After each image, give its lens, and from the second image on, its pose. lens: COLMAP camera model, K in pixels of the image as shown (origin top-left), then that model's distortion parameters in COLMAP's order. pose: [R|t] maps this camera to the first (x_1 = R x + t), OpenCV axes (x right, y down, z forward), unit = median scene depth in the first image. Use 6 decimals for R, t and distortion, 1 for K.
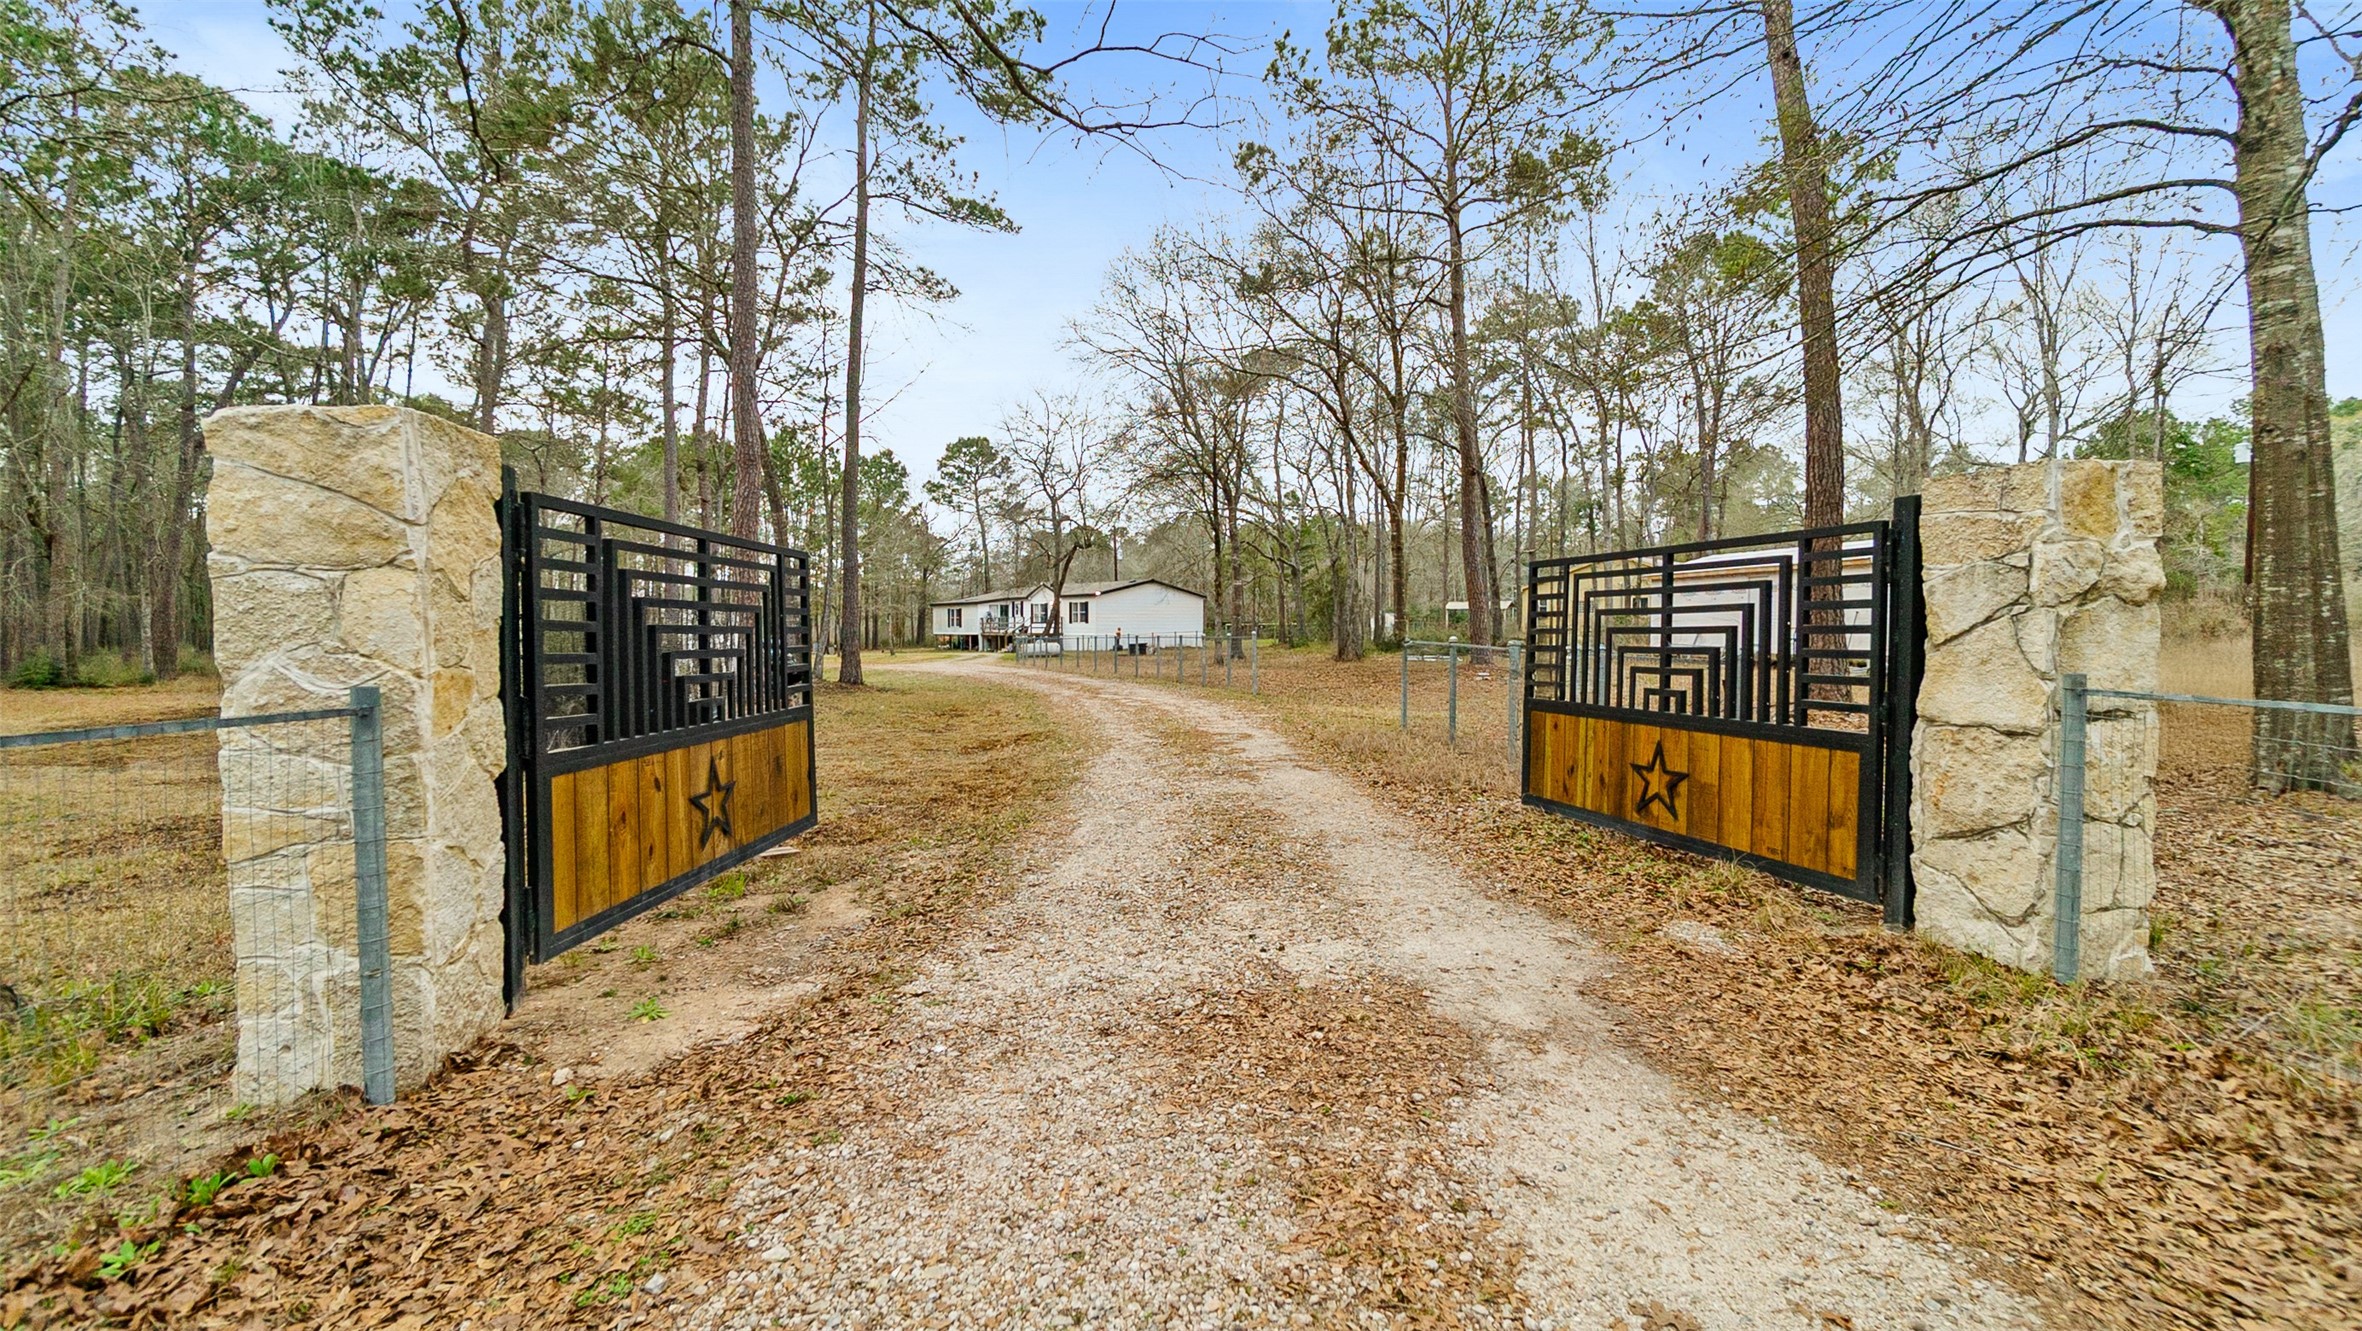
lens RADIAL K [[1035.9, 0, 1181.9], [0, 1035.9, 689.4], [0, 0, 1]] dist [-0.000569, 0.000298]
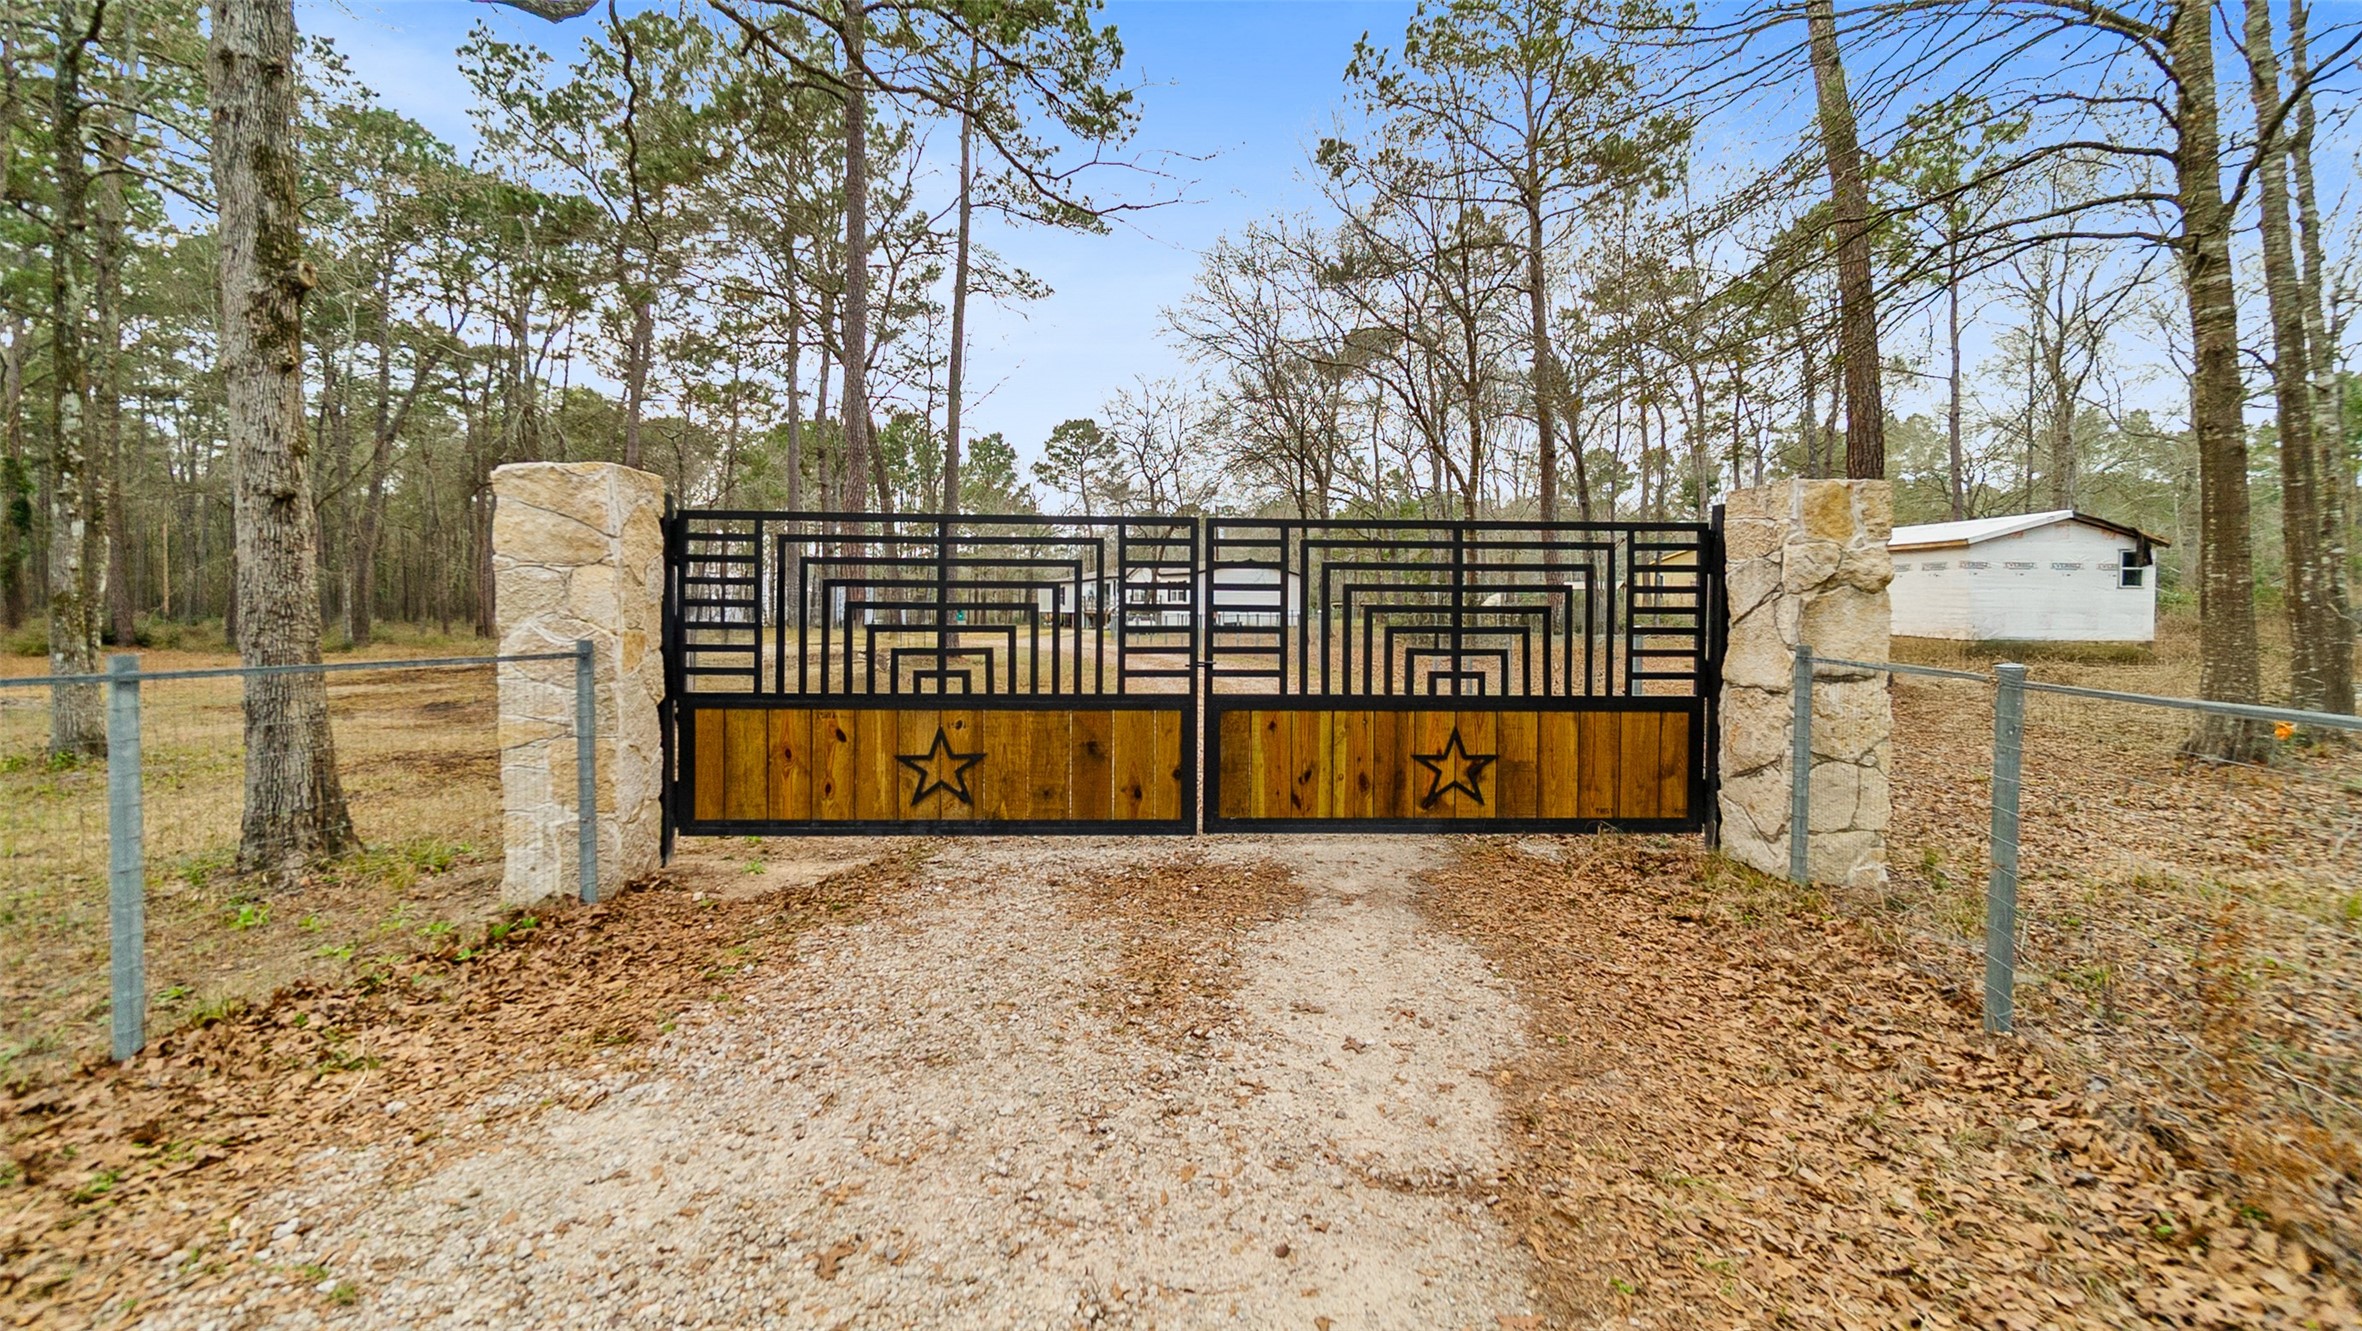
lens RADIAL K [[1041.1, 0, 1181.0], [0, 1041.1, 665.5], [0, 0, 1]] dist [0.002580, 0.000339]
pose [[0.994667, 0.011871, -0.102451, 0.024204], [-0.012152, 0.999924, -0.002119, 0.002490], [0.102418, 0.003353, 0.994736, -0.042038]]
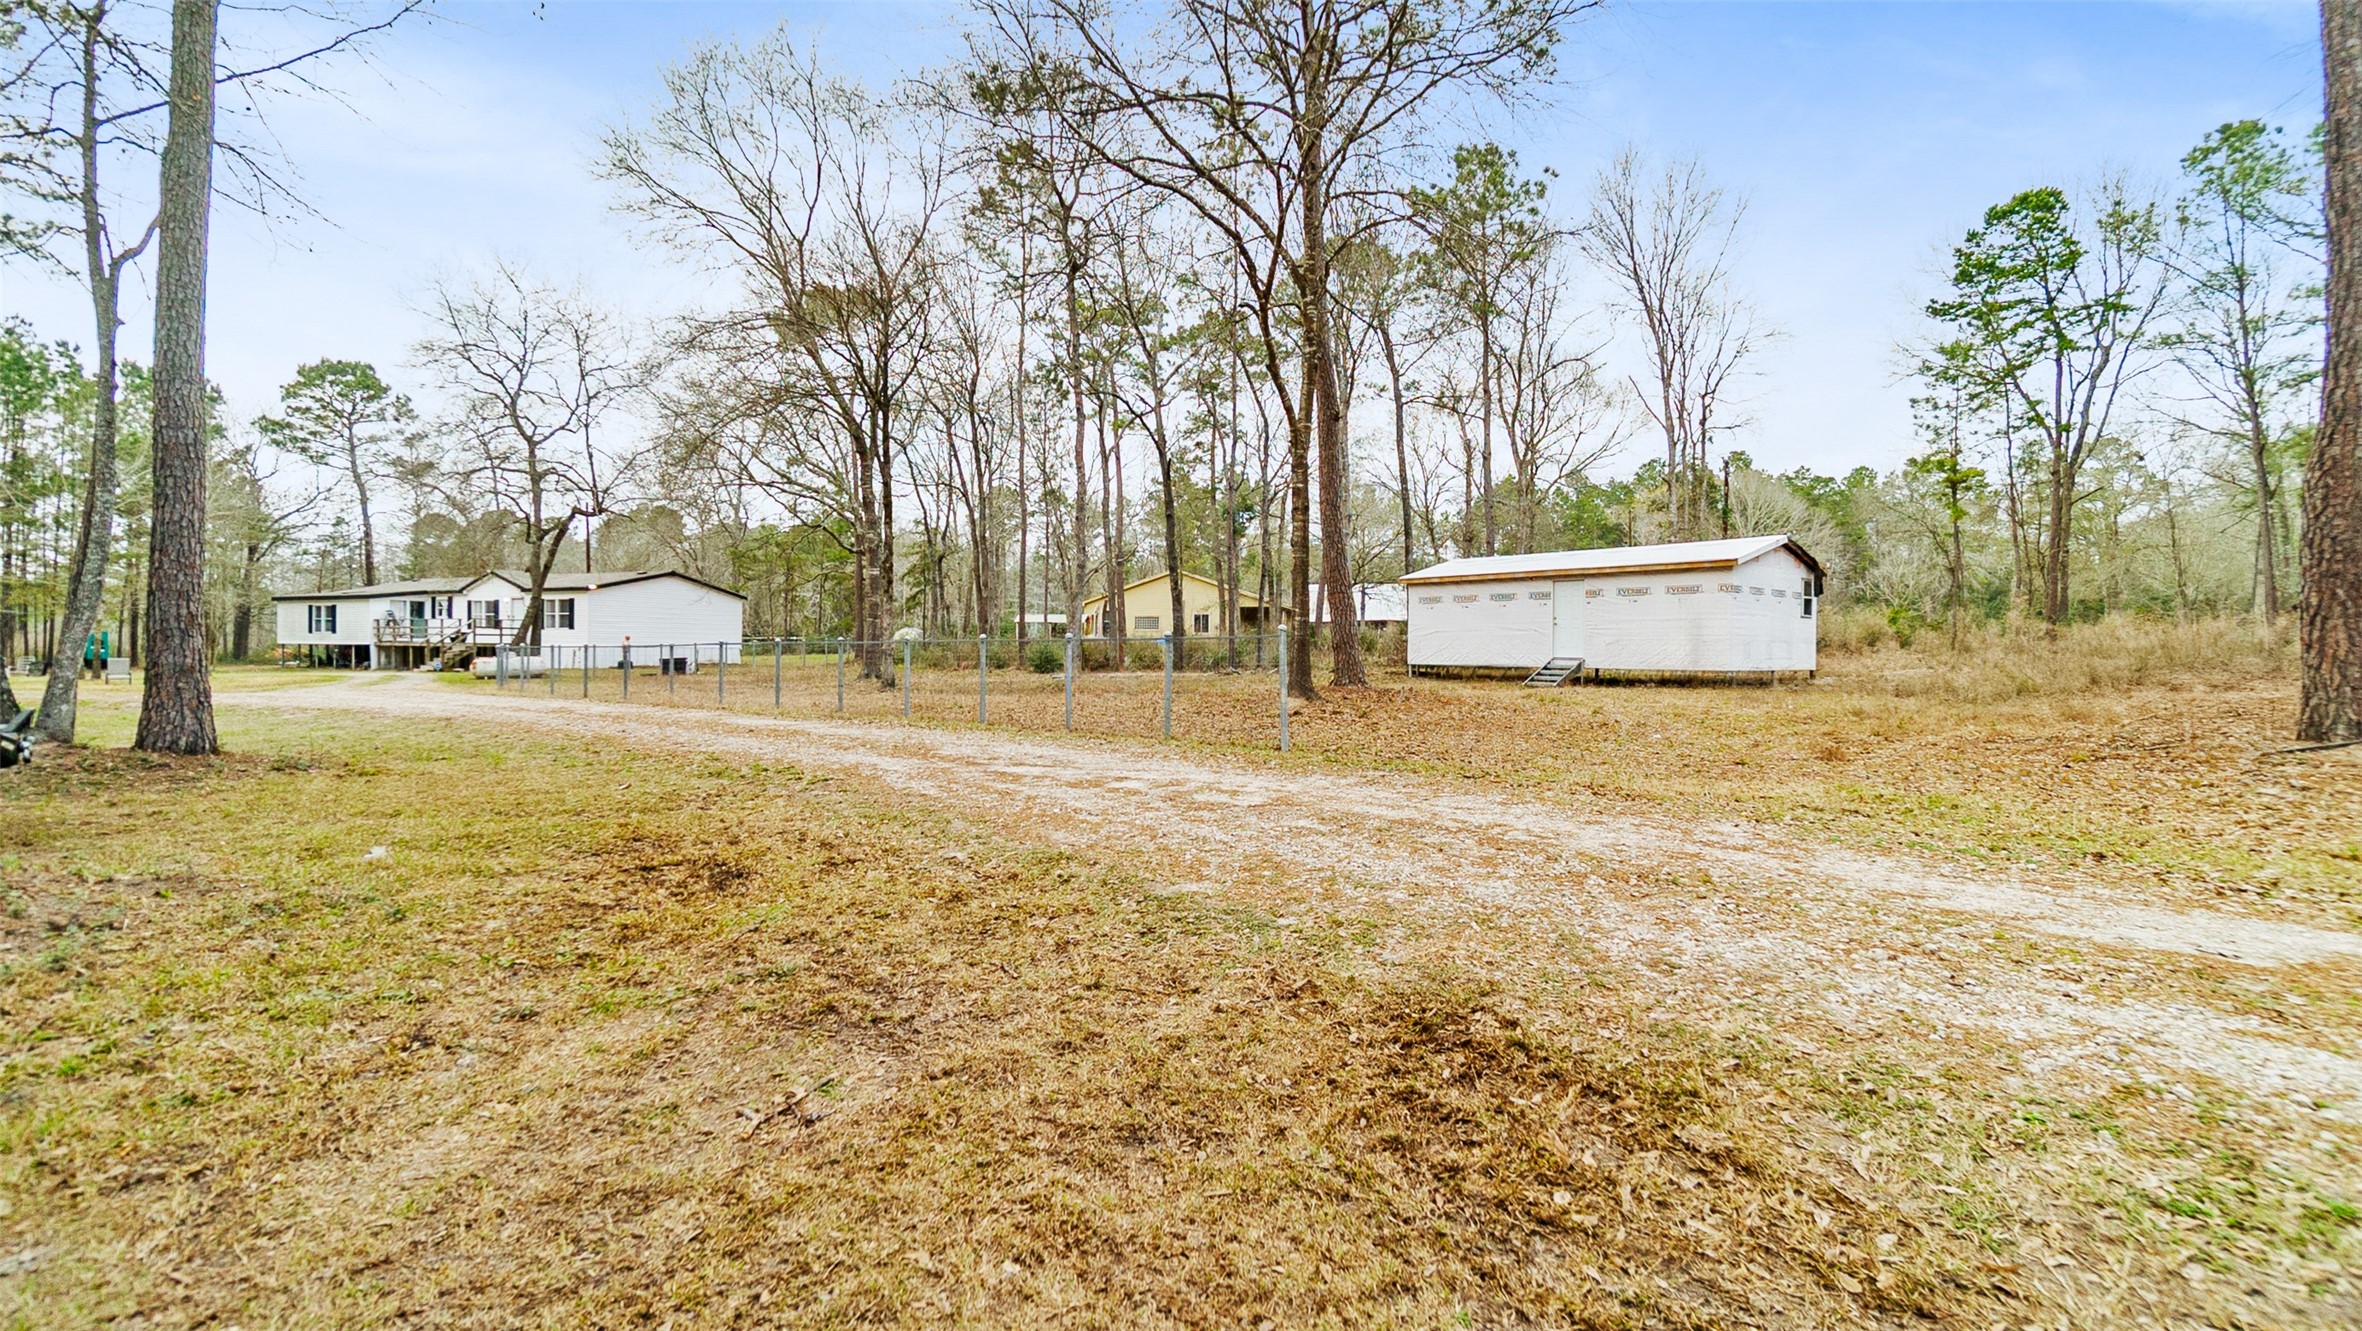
lens RADIAL K [[1041.1, 0, 1181.0], [0, 1041.1, 665.5], [0, 0, 1]] dist [0.002580, 0.000339]
pose [[0.877025, 0.001230, 0.480443, -0.184405], [0.018709, 0.999151, -0.036711, -0.016175], [-0.480080, 0.041186, 0.876257, 0.504340]]
